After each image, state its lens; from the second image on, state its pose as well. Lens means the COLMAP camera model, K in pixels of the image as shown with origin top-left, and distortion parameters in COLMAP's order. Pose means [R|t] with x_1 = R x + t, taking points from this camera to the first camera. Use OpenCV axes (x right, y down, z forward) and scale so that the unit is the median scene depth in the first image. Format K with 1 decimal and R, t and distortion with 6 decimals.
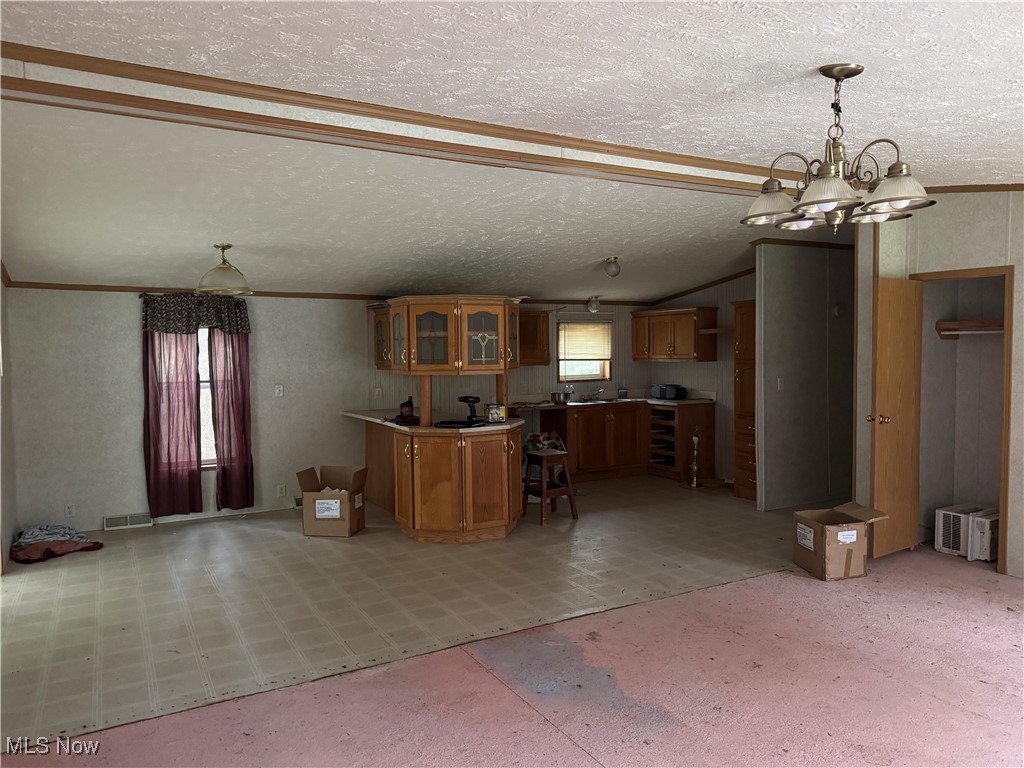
lens RADIAL K [[714.4, 0, 512.0], [0, 714.4, 384.0], [0, 0, 1]] dist [0.080317, -0.105743]
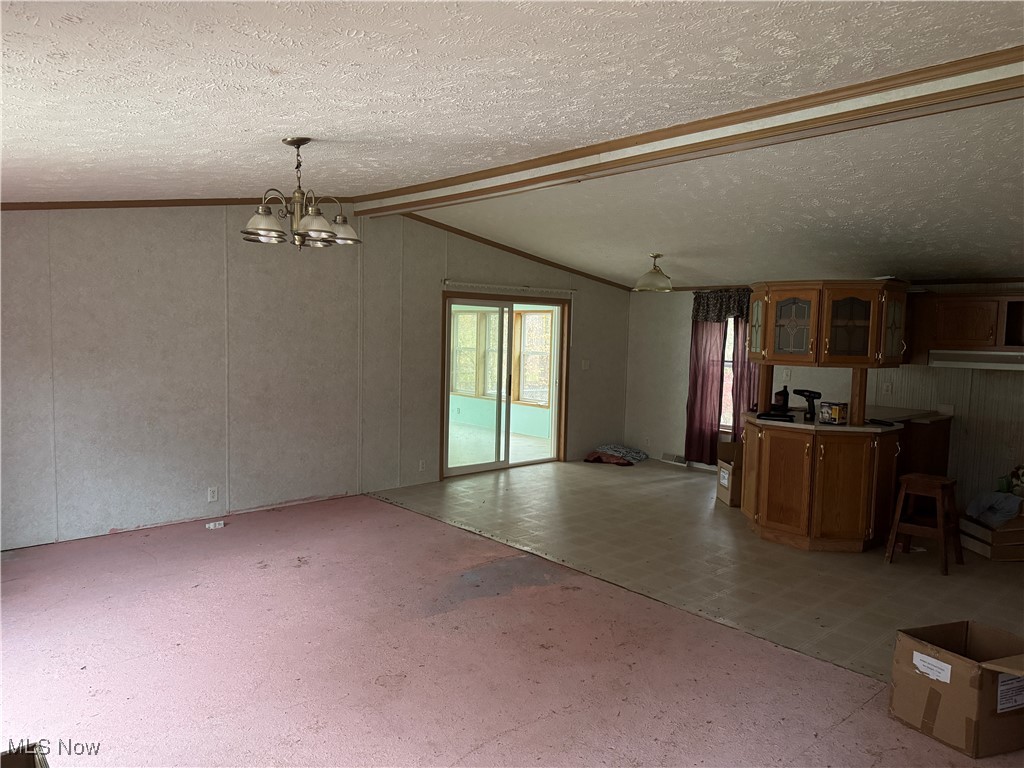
lens RADIAL K [[714.4, 0, 512.0], [0, 714.4, 384.0], [0, 0, 1]] dist [0.080317, -0.105743]
pose [[0.217367, 0.089720, -0.971958, 0.556561], [-0.078705, 0.994135, 0.074166, -0.021809], [0.972912, 0.060377, 0.223154, 0.305265]]
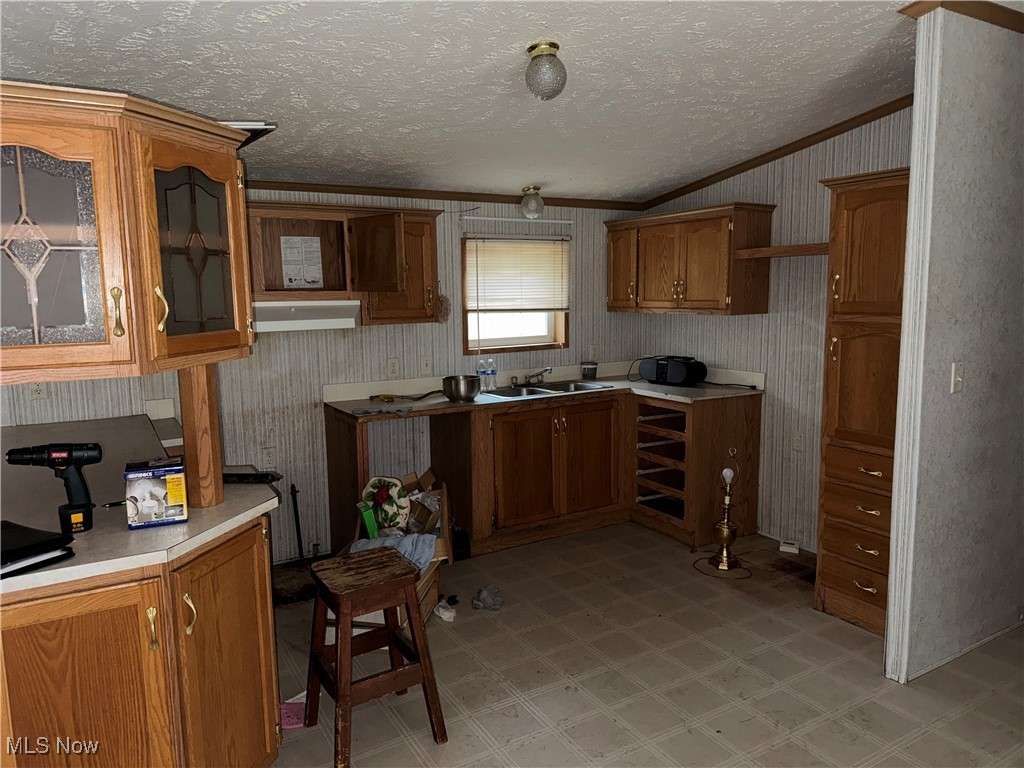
lens RADIAL K [[714.4, 0, 512.0], [0, 714.4, 384.0], [0, 0, 1]] dist [0.080317, -0.105743]
pose [[0.999824, -0.001532, 0.018702, 0.094908], [-0.000053, 0.996428, 0.084446, -0.025974], [-0.018764, -0.084432, 0.996253, 0.500546]]
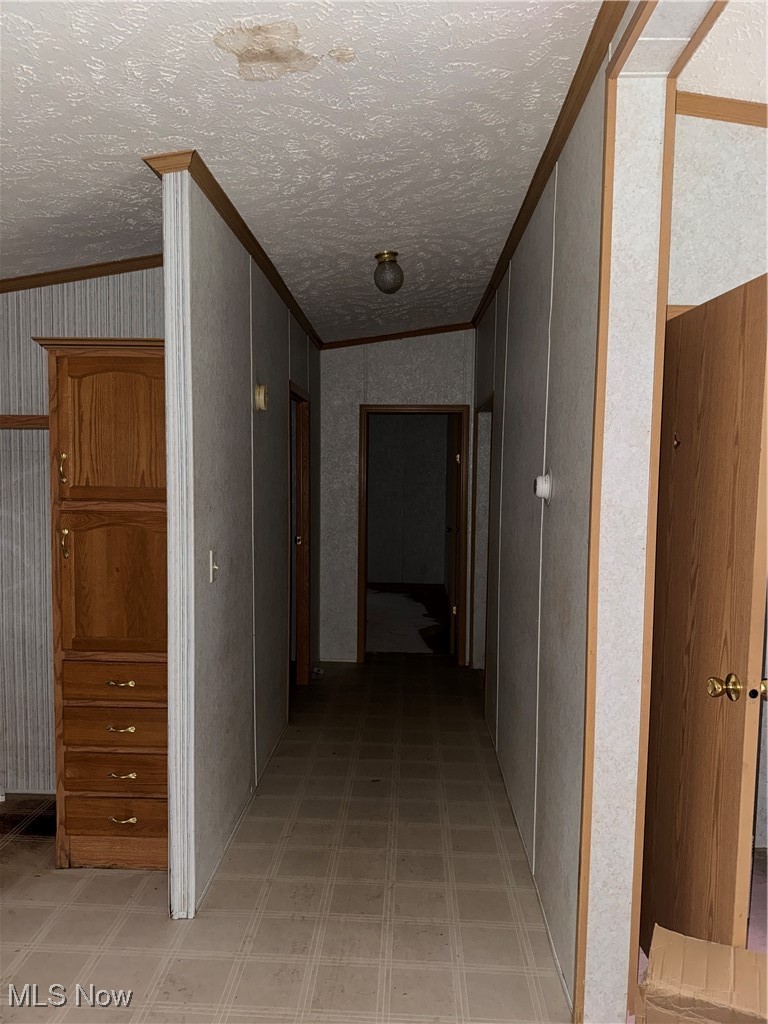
lens RADIAL K [[714.4, 0, 384.0], [0, 714.4, 512.0], [0, 0, 1]] dist [0.080317, -0.105743]
pose [[0.517932, -0.033431, 0.854768, 0.073820], [0.022714, 0.999421, 0.025325, -0.030874], [-0.855120, 0.006298, 0.518392, 0.605009]]
